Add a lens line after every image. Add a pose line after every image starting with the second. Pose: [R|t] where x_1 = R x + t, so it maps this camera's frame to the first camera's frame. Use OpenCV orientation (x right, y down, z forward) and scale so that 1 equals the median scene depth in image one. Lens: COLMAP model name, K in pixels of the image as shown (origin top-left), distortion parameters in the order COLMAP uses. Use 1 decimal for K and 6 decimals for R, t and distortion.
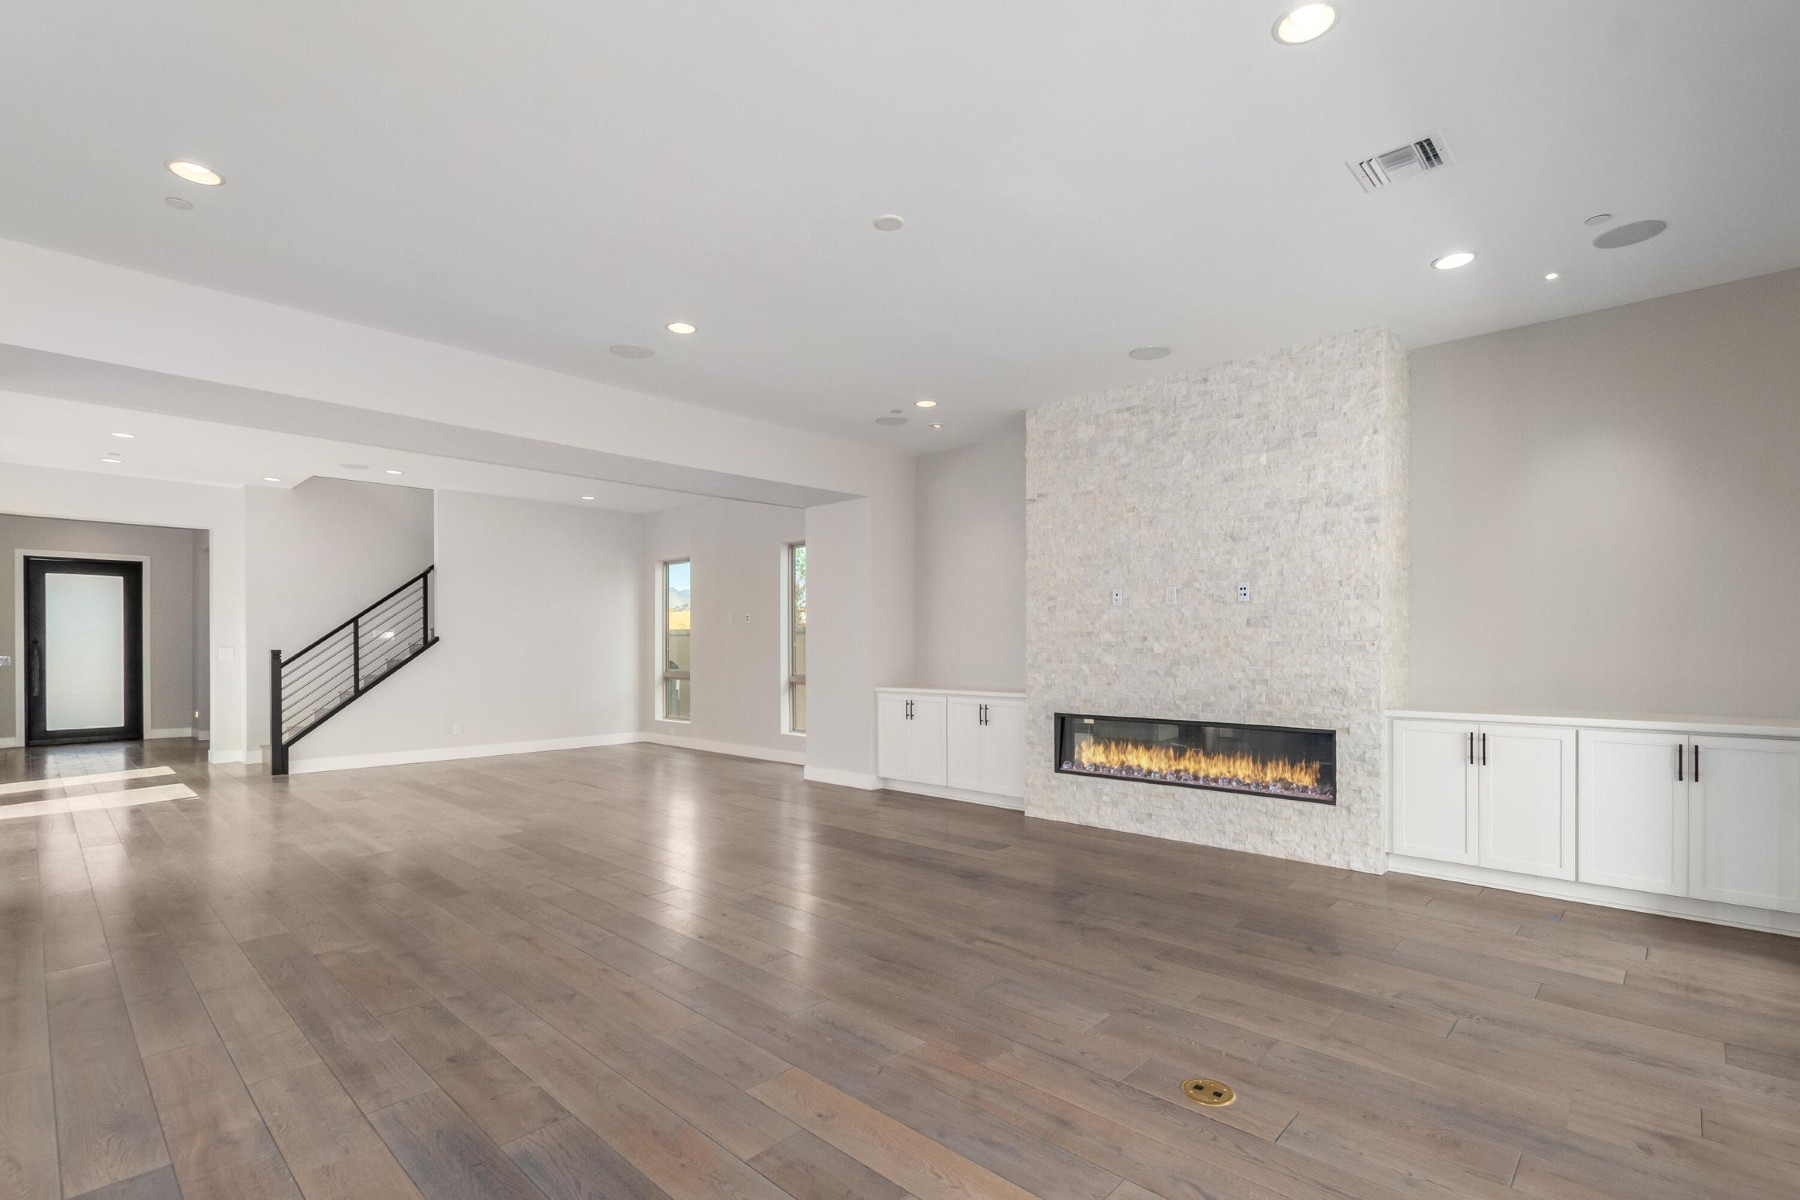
lens RADIAL K [[823.6, 0, 906.5], [0, 823.6, 647.3], [0, 0, 1]] dist [0.002961, 0.000219]
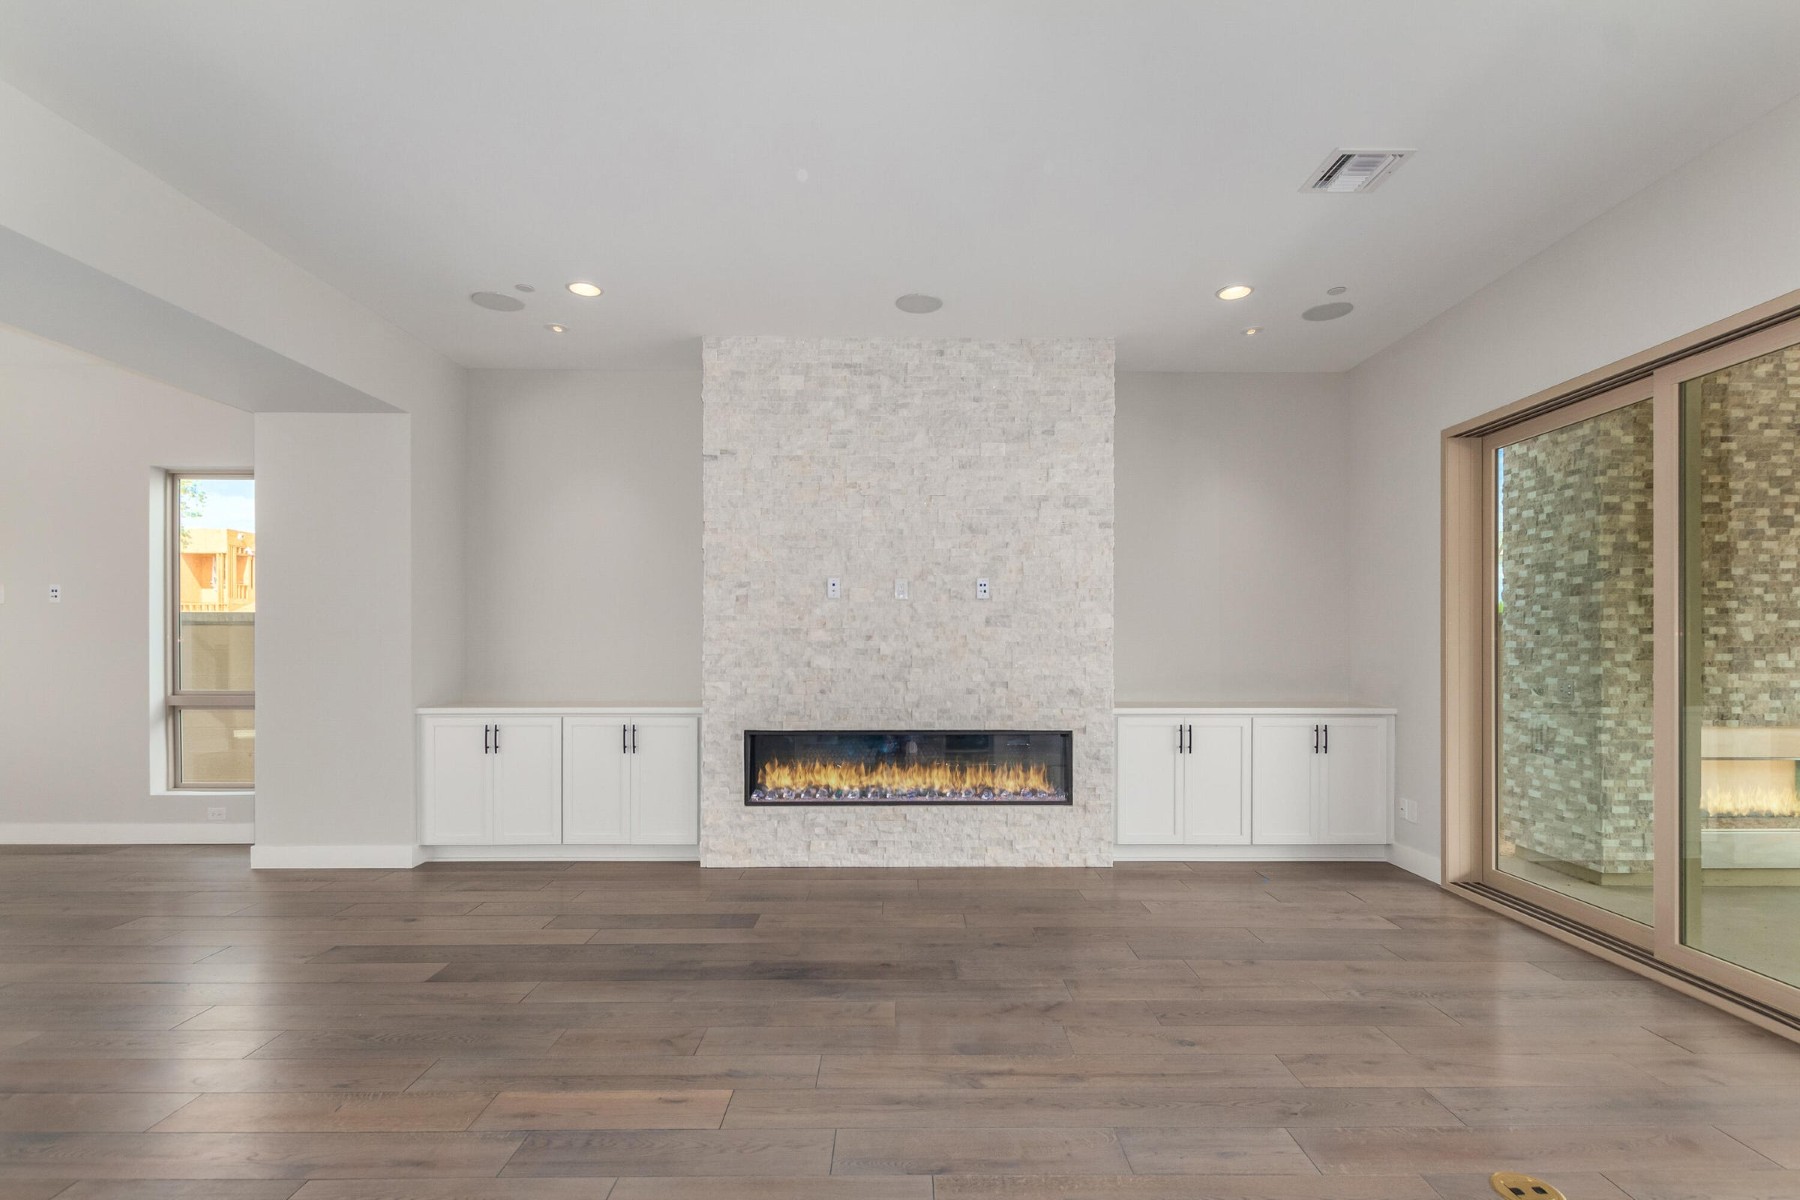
lens RADIAL K [[823.6, 0, 906.5], [0, 823.6, 647.3], [0, 0, 1]] dist [0.002961, 0.000219]
pose [[0.725743, 0.002689, 0.687960, -0.278438], [-0.002273, 0.999996, -0.001510, 0.000857], [-0.687962, -0.000468, 0.725747, 0.358091]]
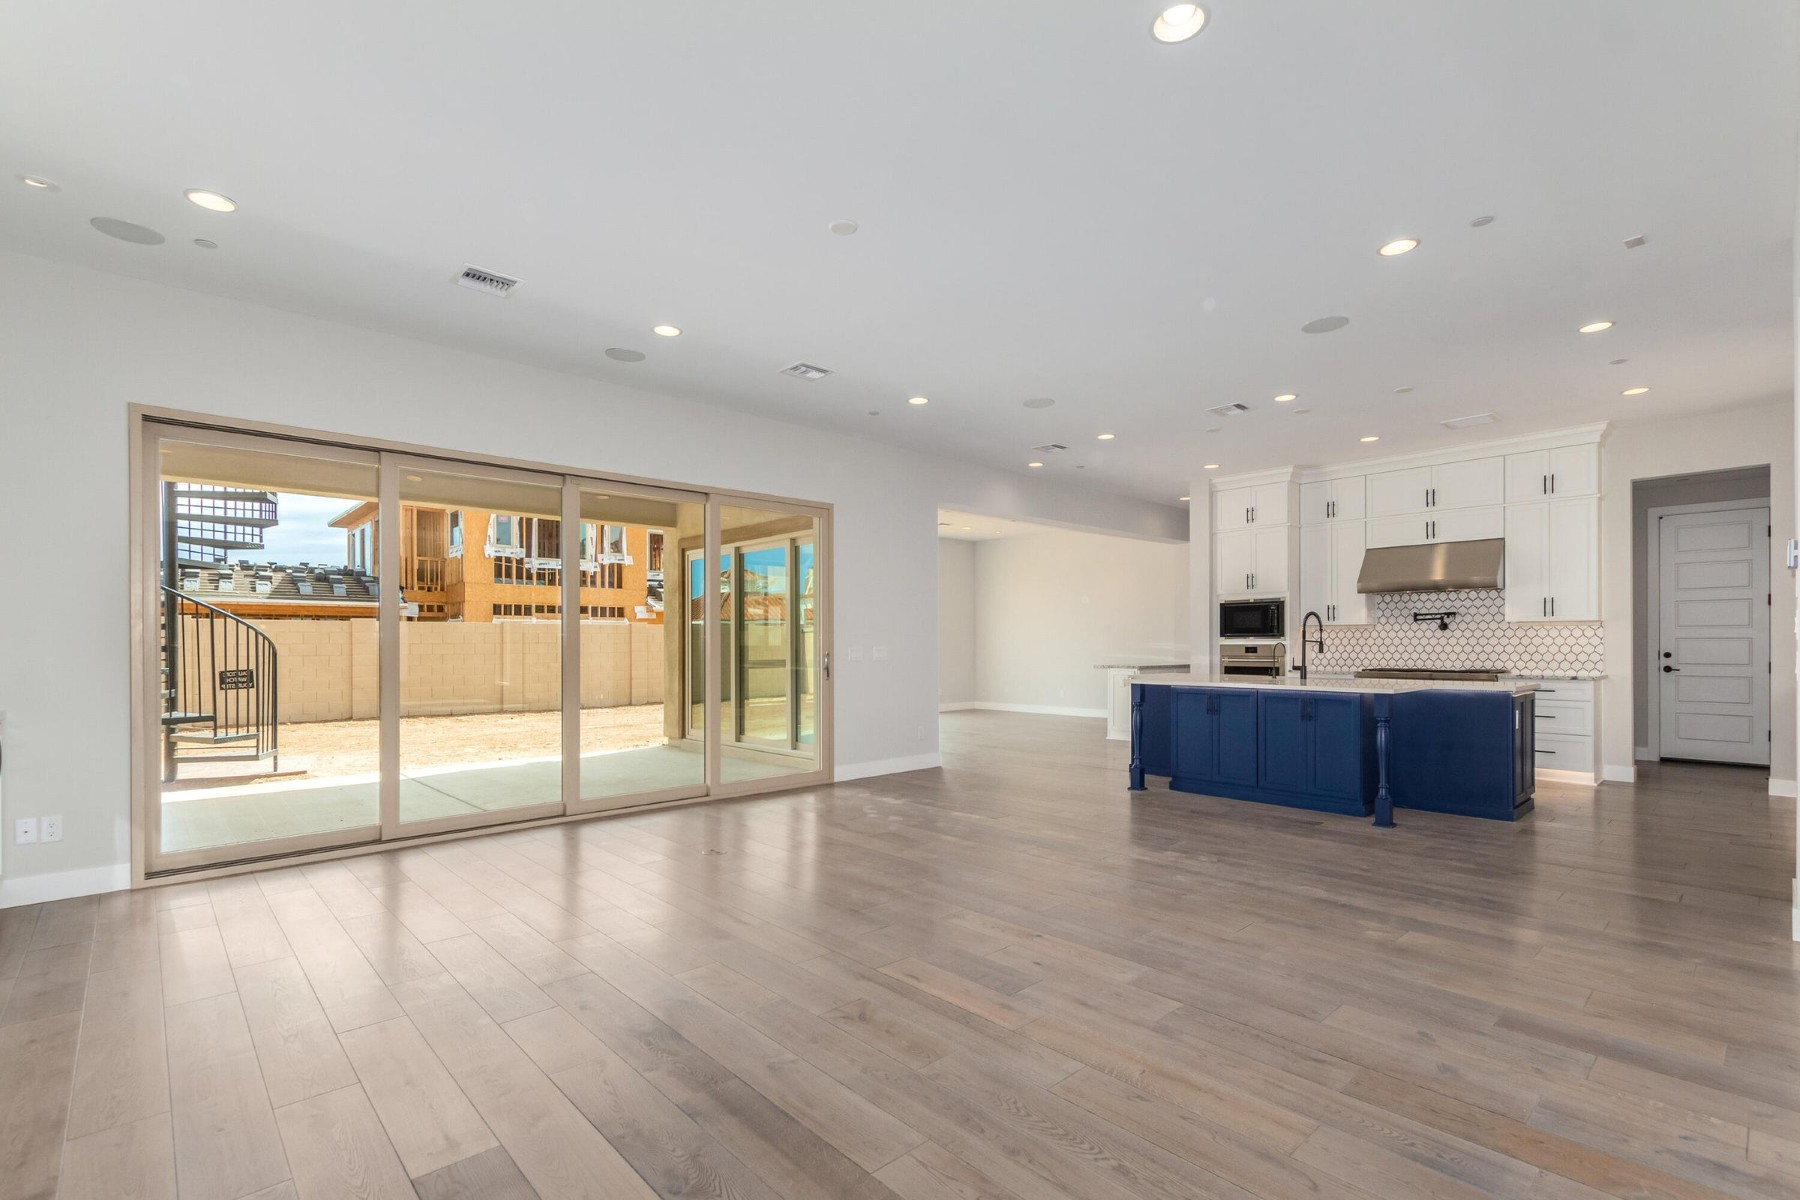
lens RADIAL K [[823.6, 0, 906.5], [0, 823.6, 647.3], [0, 0, 1]] dist [0.002961, 0.000219]
pose [[-0.998076, 0.004183, 0.061859, -0.103304], [0.004486, 0.999979, 0.004757, 0.009684], [-0.061838, 0.005026, -0.998074, 1.298723]]
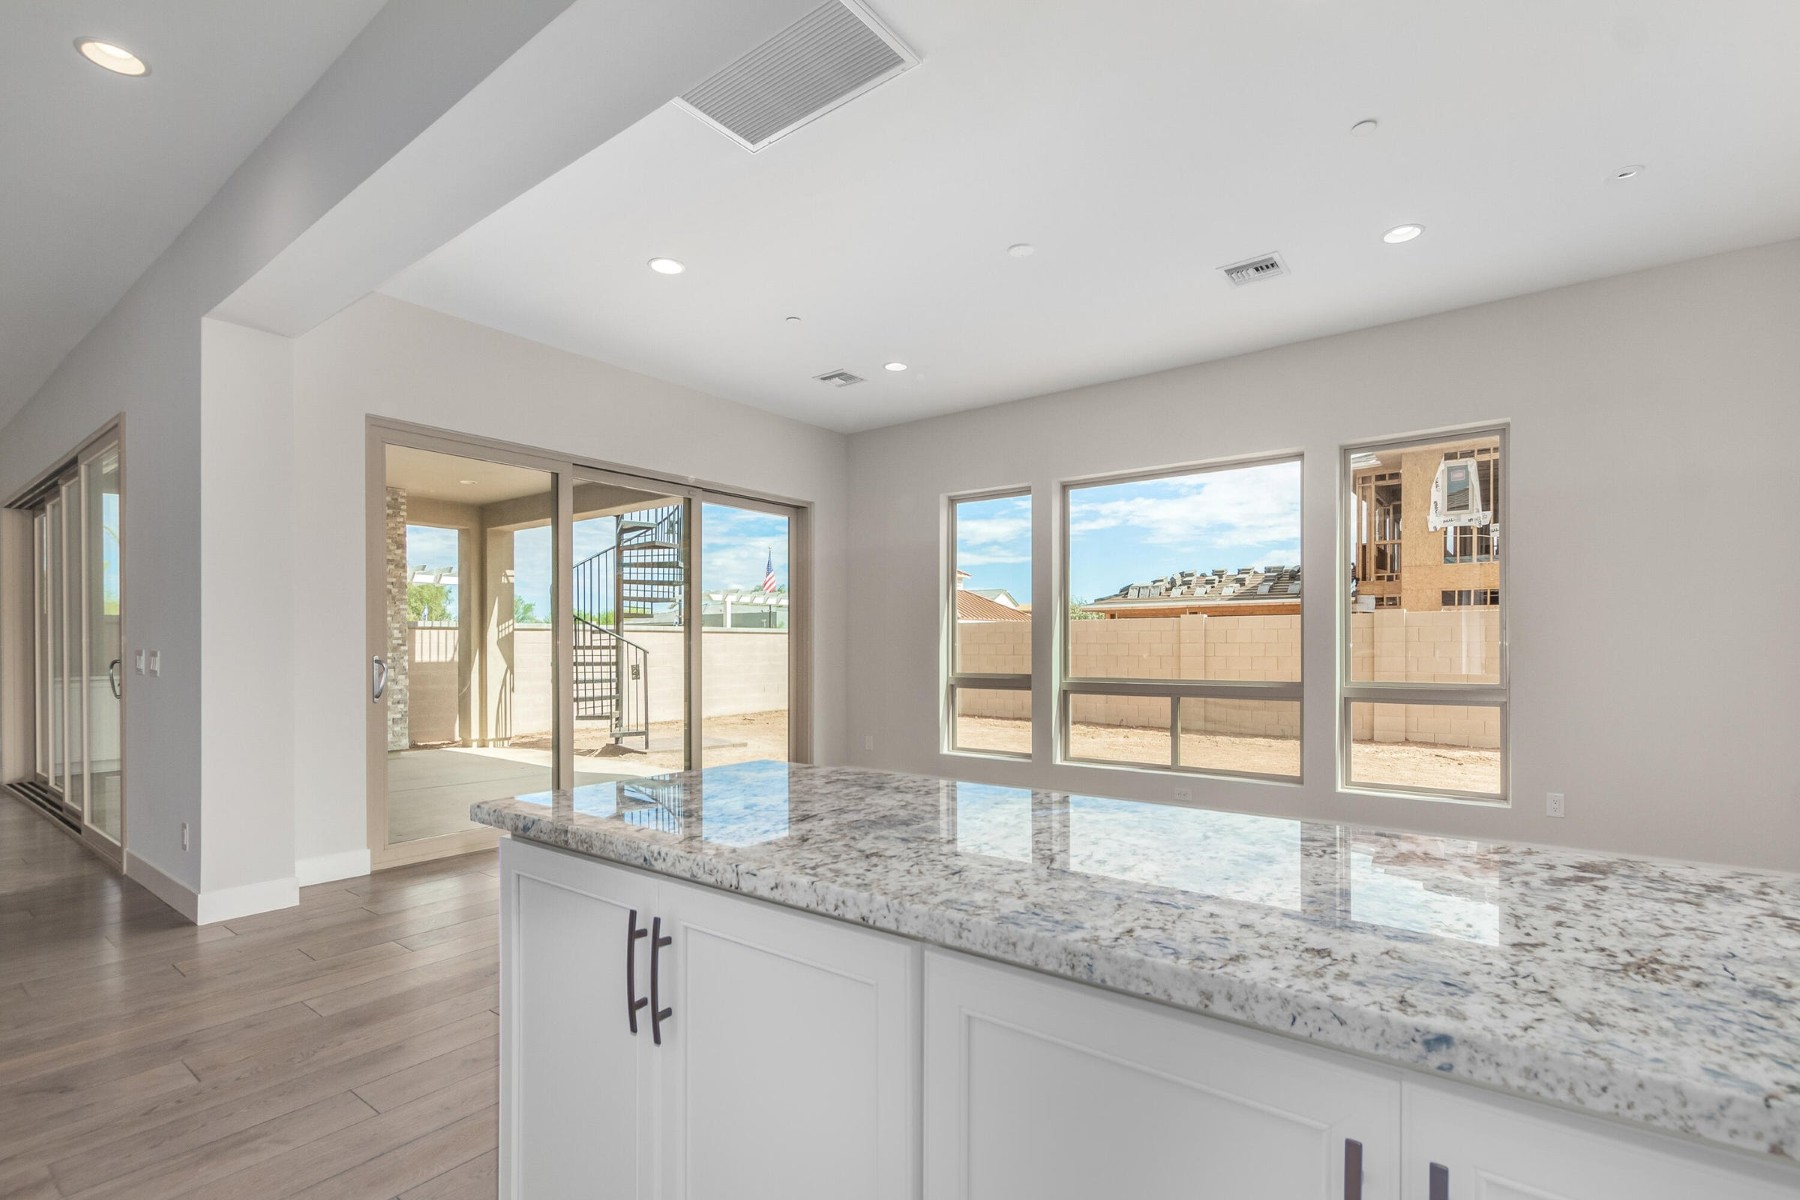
lens RADIAL K [[823.6, 0, 906.5], [0, 823.6, 647.3], [0, 0, 1]] dist [0.002961, 0.000219]
pose [[-0.108432, 0.000927, 0.994103, -0.778800], [0.001063, 0.999999, -0.000817, 0.015830], [-0.994103, 0.000968, -0.108433, -0.689522]]
